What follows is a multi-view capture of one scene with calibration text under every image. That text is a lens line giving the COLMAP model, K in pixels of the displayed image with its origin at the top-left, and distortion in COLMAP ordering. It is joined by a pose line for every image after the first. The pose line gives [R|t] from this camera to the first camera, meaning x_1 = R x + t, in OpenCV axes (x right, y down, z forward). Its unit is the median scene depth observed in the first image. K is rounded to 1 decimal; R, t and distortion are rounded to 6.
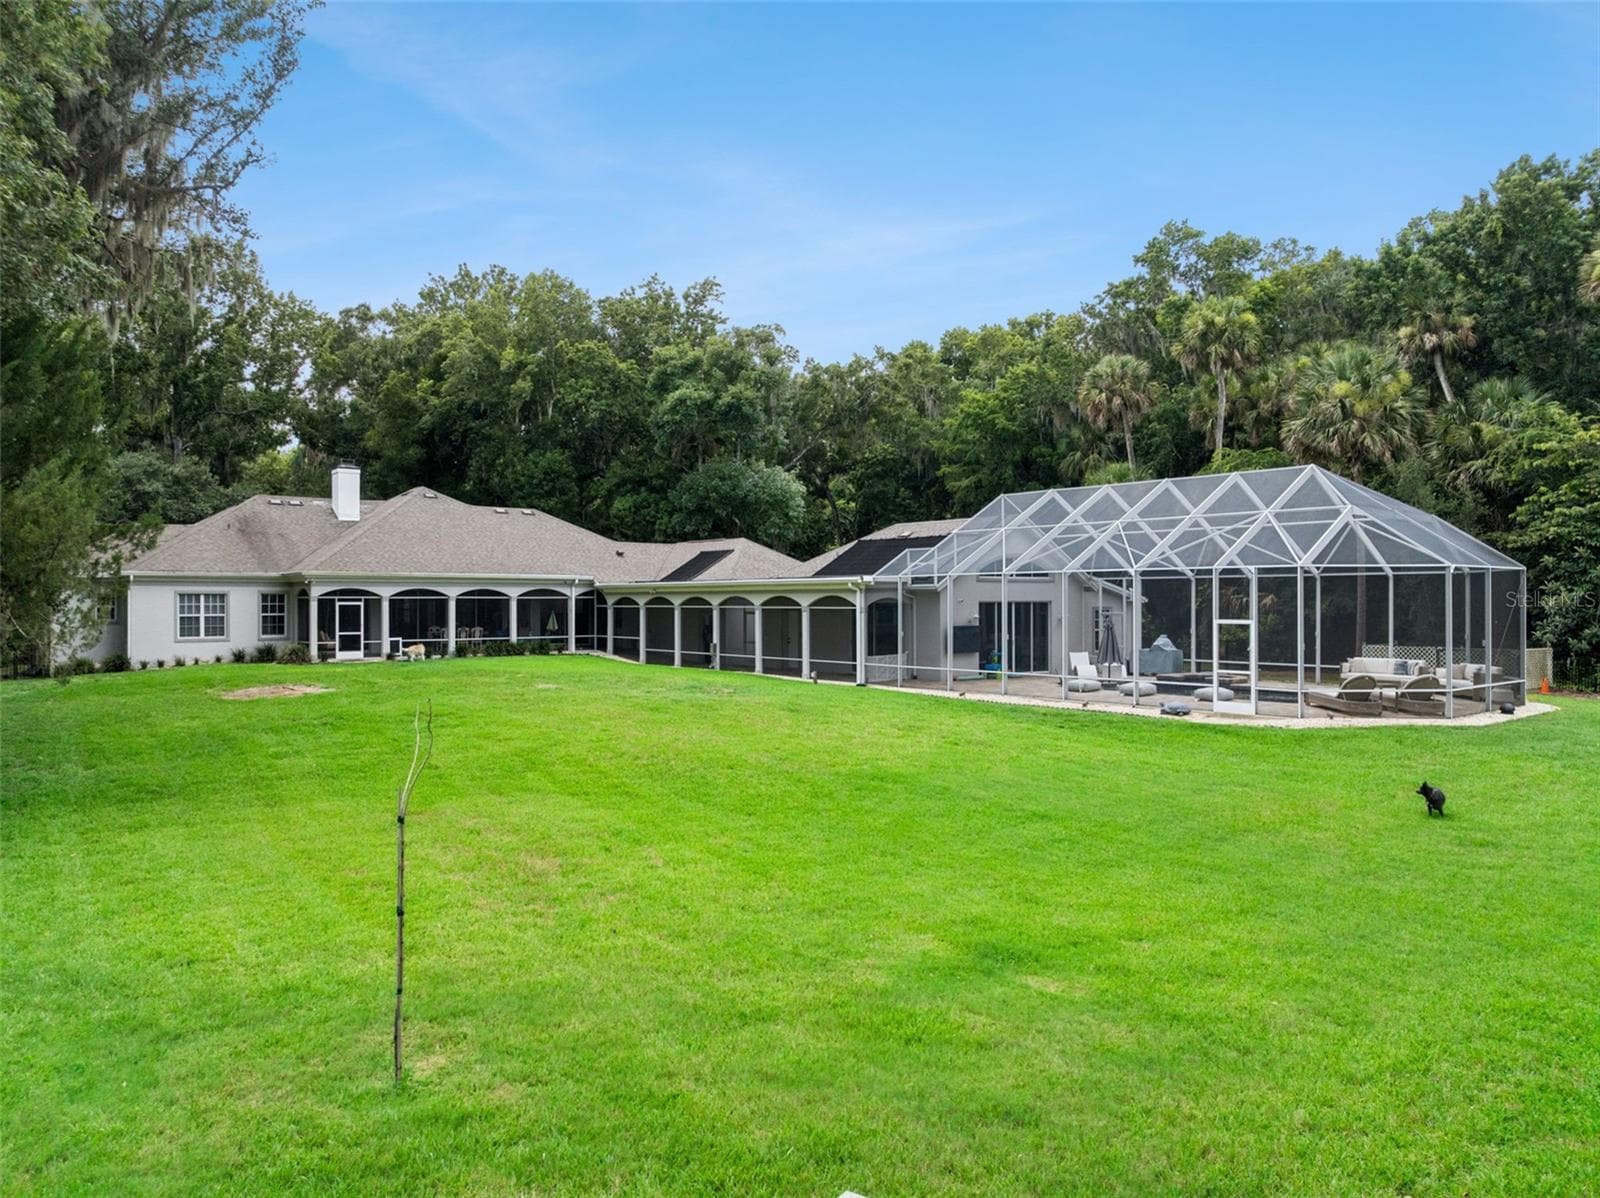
lens RADIAL K [[1096.5, 0, 800.0], [0, 1096.5, 599.0], [0, 0, 1]] dist [-0.082290, -0.001236]
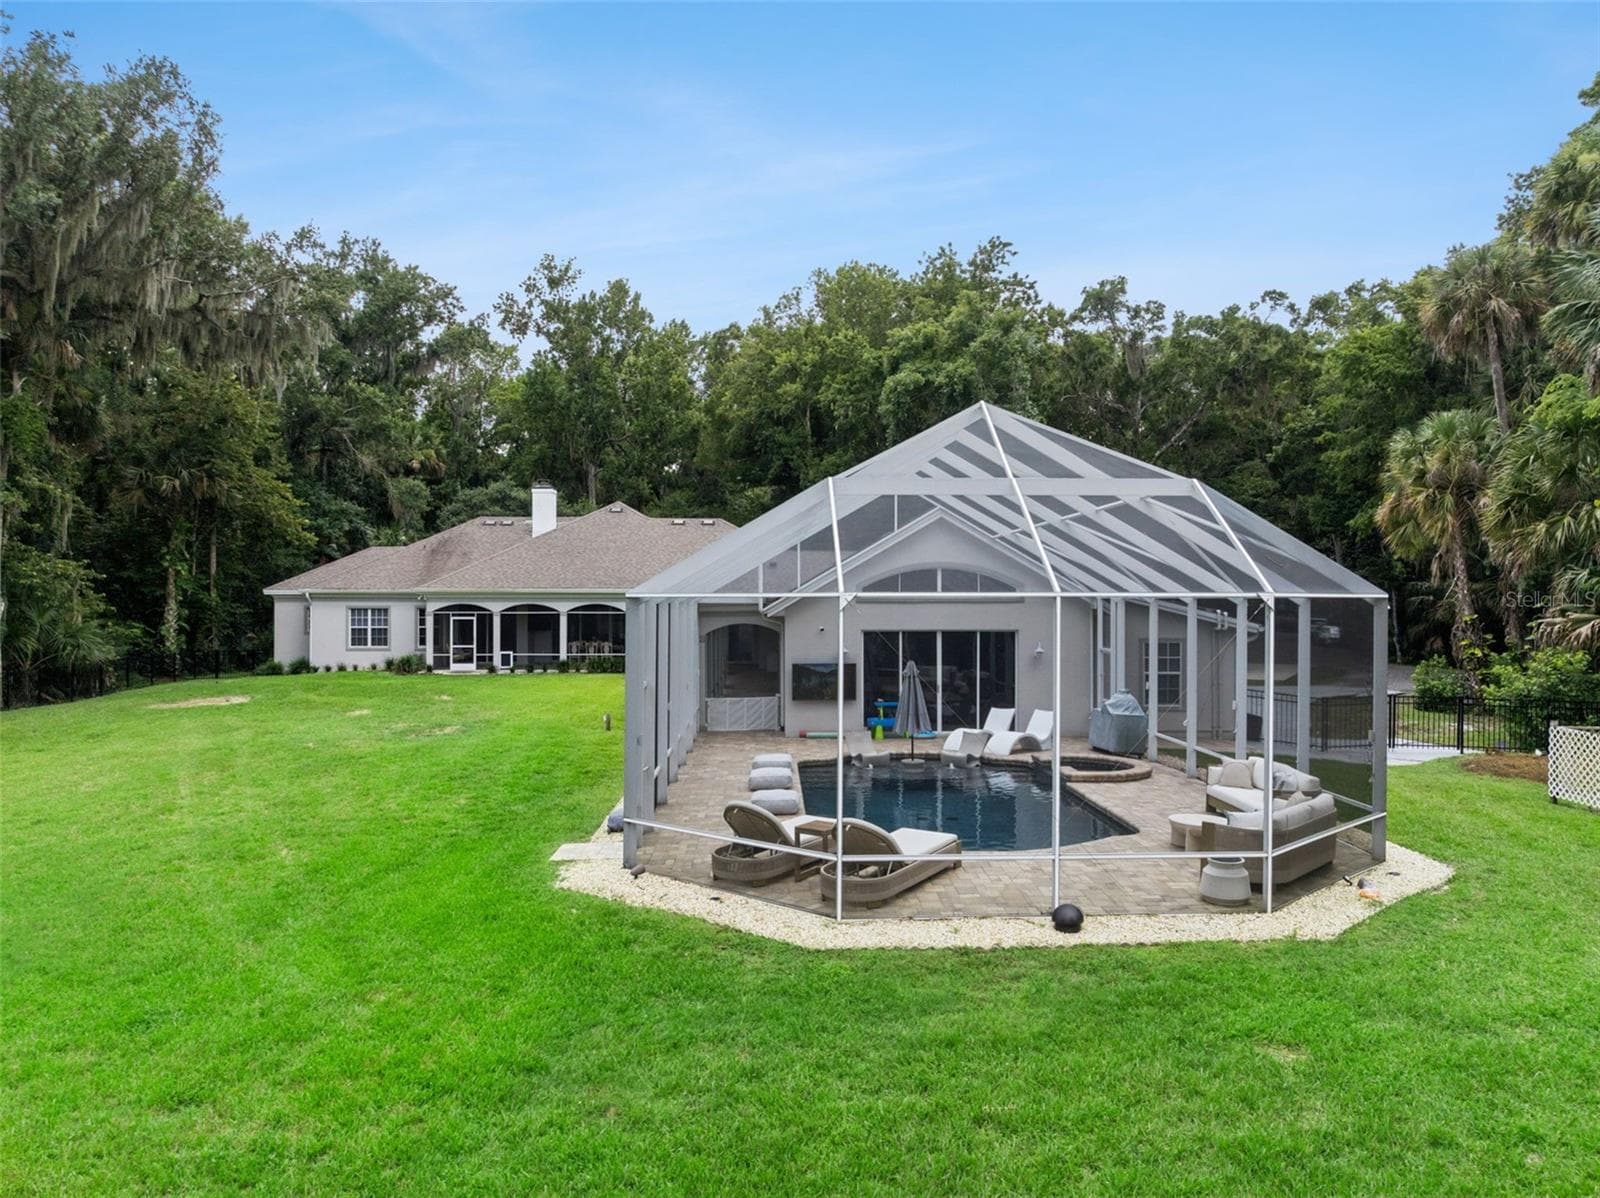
lens RADIAL K [[1104.0, 0, 800.0], [0, 1104.0, 599.0], [0, 0, 1]] dist [-0.028672, -0.003944]
pose [[0.796440, 0.001660, -0.604715, 0.501040], [-0.001955, 0.999998, 0.000170, -0.015589], [0.604714, 0.001047, 0.796442, 0.337916]]
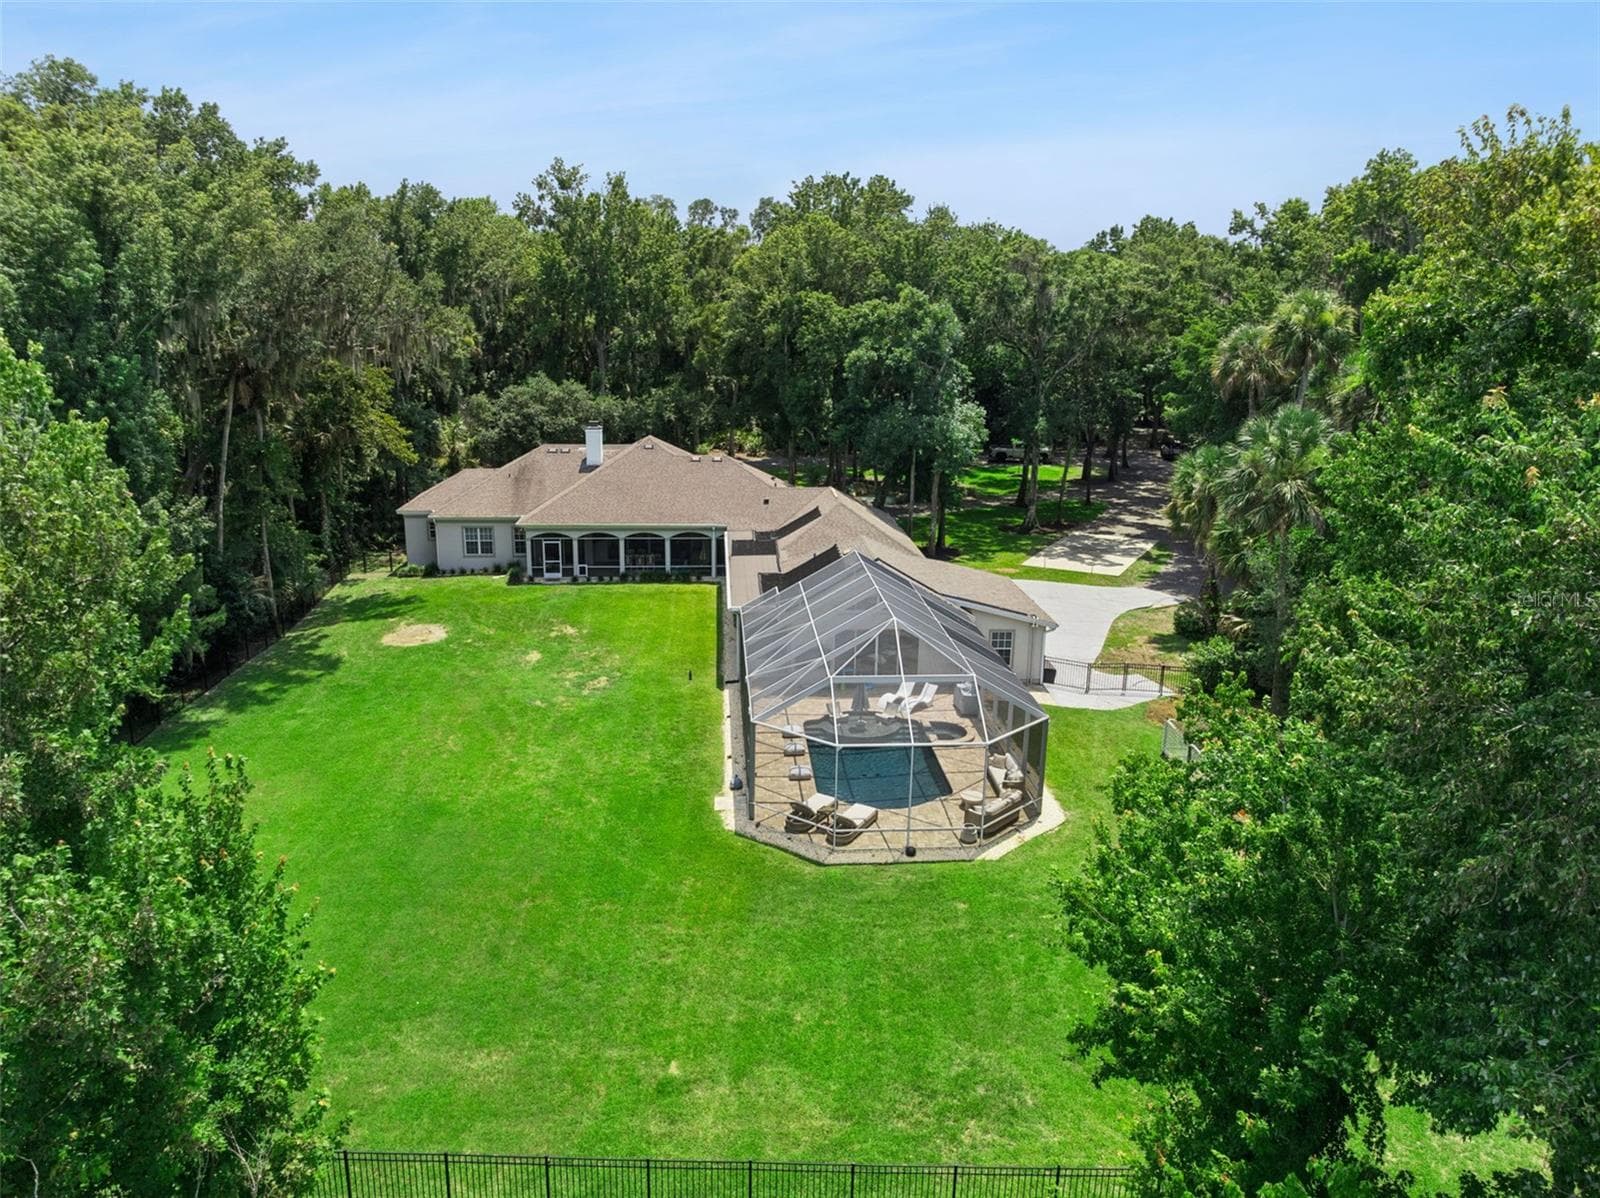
lens RADIAL K [[1104.0, 0, 800.0], [0, 1104.0, 599.0], [0, 0, 1]] dist [-0.028672, -0.003944]
pose [[0.822294, 0.154215, -0.547768, 0.735157], [-0.012607, 0.967280, 0.253396, -0.317188], [0.568923, -0.201460, 0.797333, -0.056892]]
